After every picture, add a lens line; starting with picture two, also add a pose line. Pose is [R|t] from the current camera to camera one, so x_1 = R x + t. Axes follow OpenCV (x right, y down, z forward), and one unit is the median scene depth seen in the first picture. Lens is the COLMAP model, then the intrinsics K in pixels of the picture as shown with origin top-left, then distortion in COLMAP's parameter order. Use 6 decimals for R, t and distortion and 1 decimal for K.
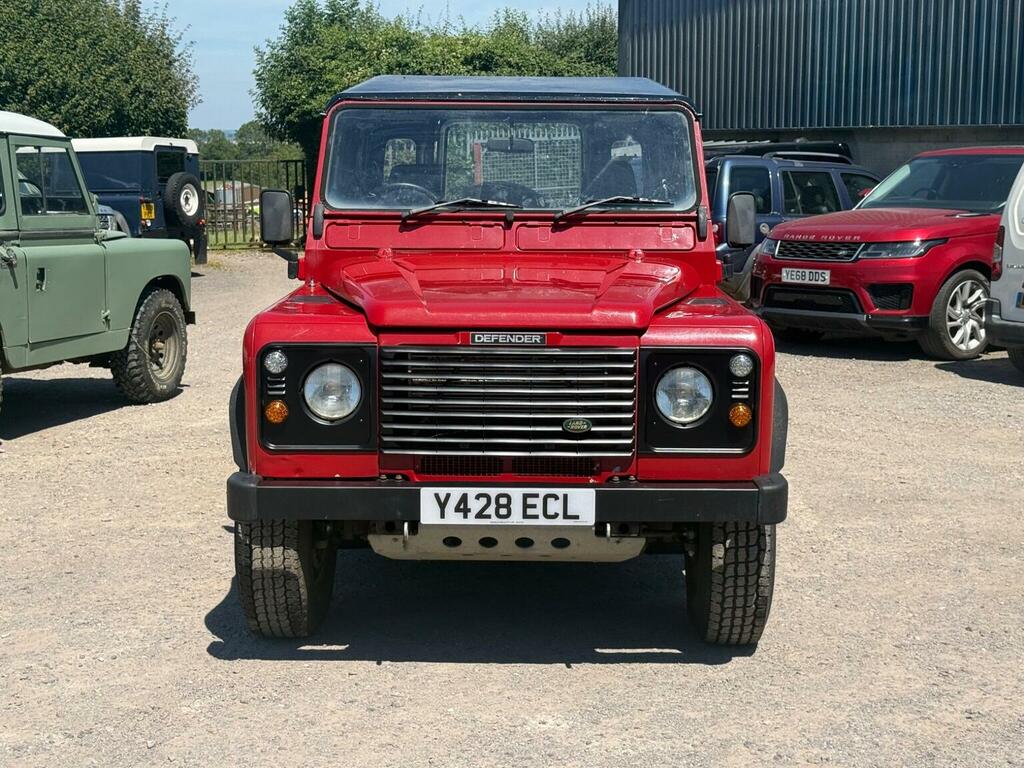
lens RADIAL K [[1557.3, 0, 507.9], [0, 1557.3, 377.7], [0, 0, 1]] dist [0.118337, 0.012049]
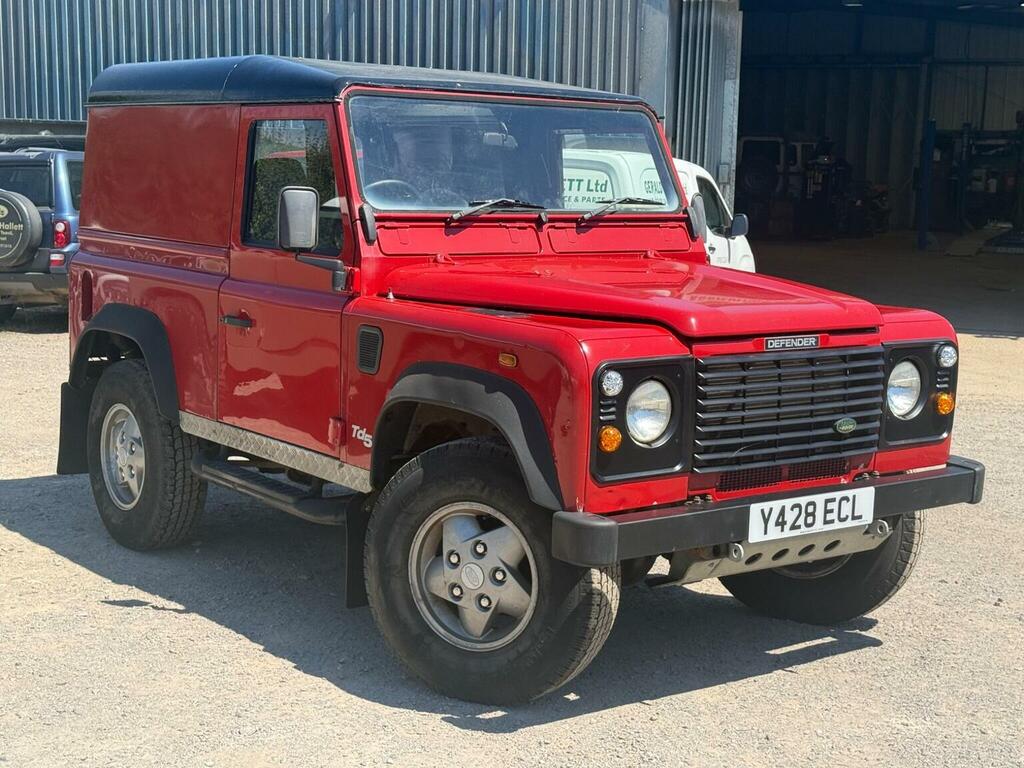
lens RADIAL K [[1557.3, 0, 507.9], [0, 1557.3, 377.7], [0, 0, 1]] dist [0.118337, 0.012049]
pose [[0.798520, -0.065803, 0.598361, -0.696388], [0.065827, 0.997592, 0.021861, -0.034764], [-0.598358, 0.021931, 0.800928, 0.311686]]
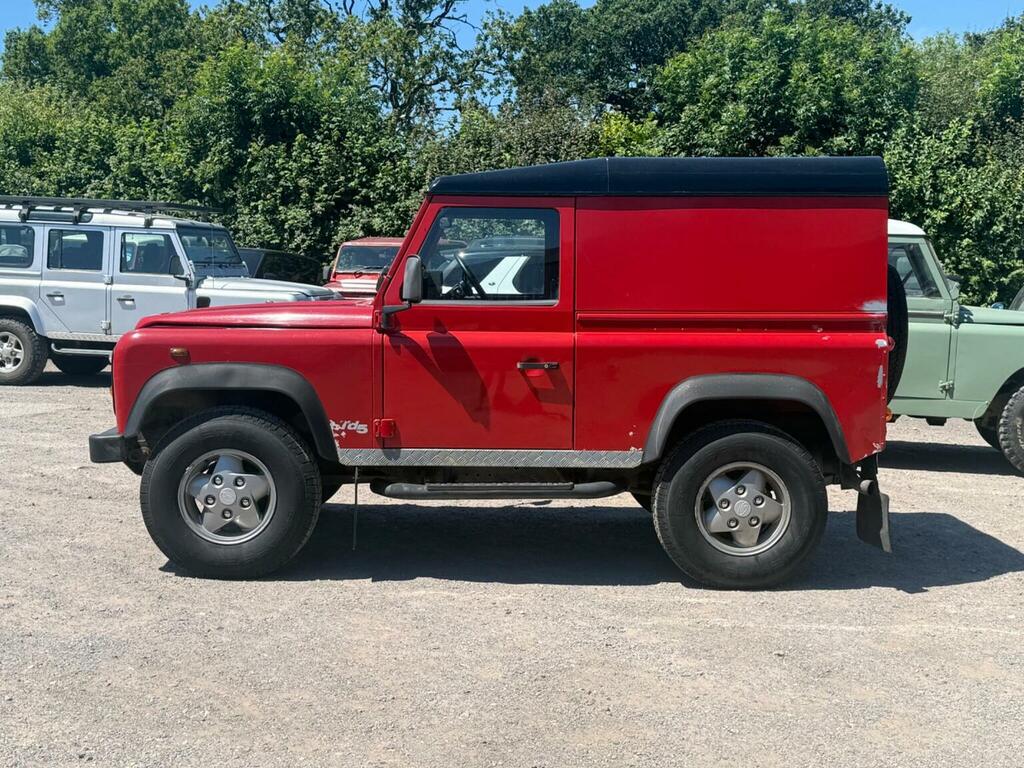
lens RADIAL K [[1268.7, 0, 520.3], [0, 1268.7, 387.3], [0, 0, 1]] dist [0.206937, -0.471104]
pose [[0.034312, 0.087730, -0.995553, 1.350281], [-0.151740, 0.985049, 0.081574, -0.134803], [0.987825, 0.148266, 0.047111, 1.276089]]
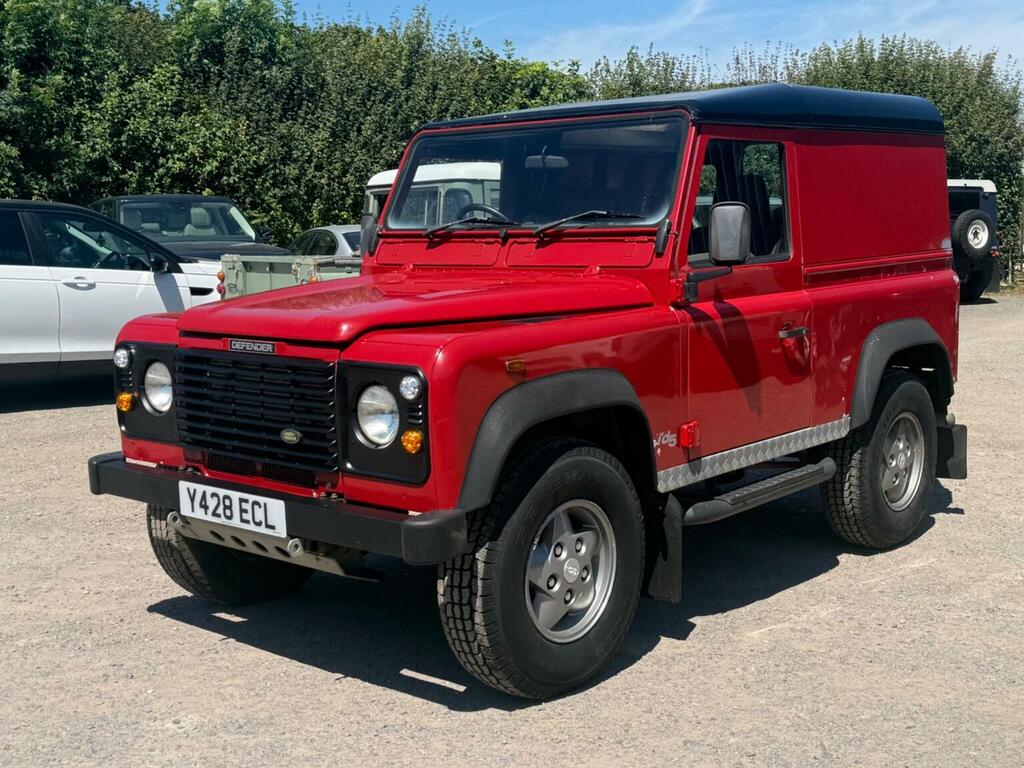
lens RADIAL K [[1255.2, 0, 508.6], [0, 1255.2, 385.7], [0, 0, 1]] dist [0.204197, -0.455433]
pose [[0.758052, 0.064449, -0.649001, 0.645290], [-0.064913, 0.997620, 0.023249, -0.028406], [0.648955, 0.024505, 0.760432, 0.454953]]
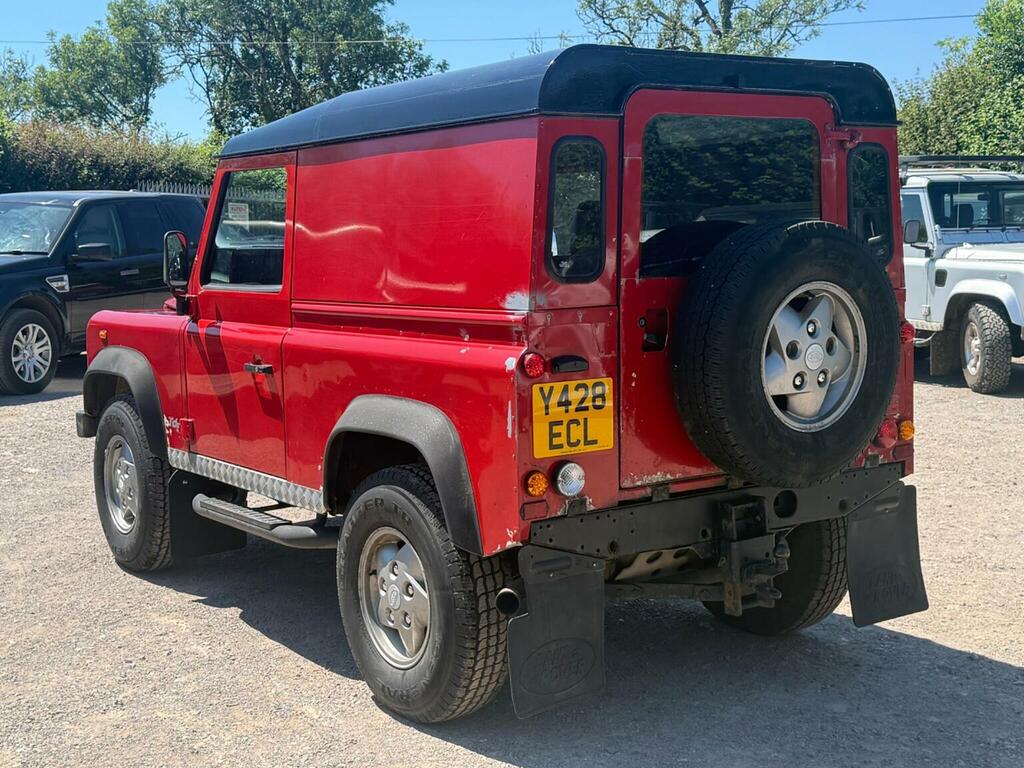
lens RADIAL K [[1379.6, 0, 512.0], [0, 1379.6, 384.0], [0, 0, 1]] dist [0.136049, -0.148241]
pose [[-0.813420, 0.072060, -0.577196, 0.611297], [-0.066686, 0.974201, 0.215603, -0.282377], [0.577841, 0.213867, -0.787630, 2.260622]]
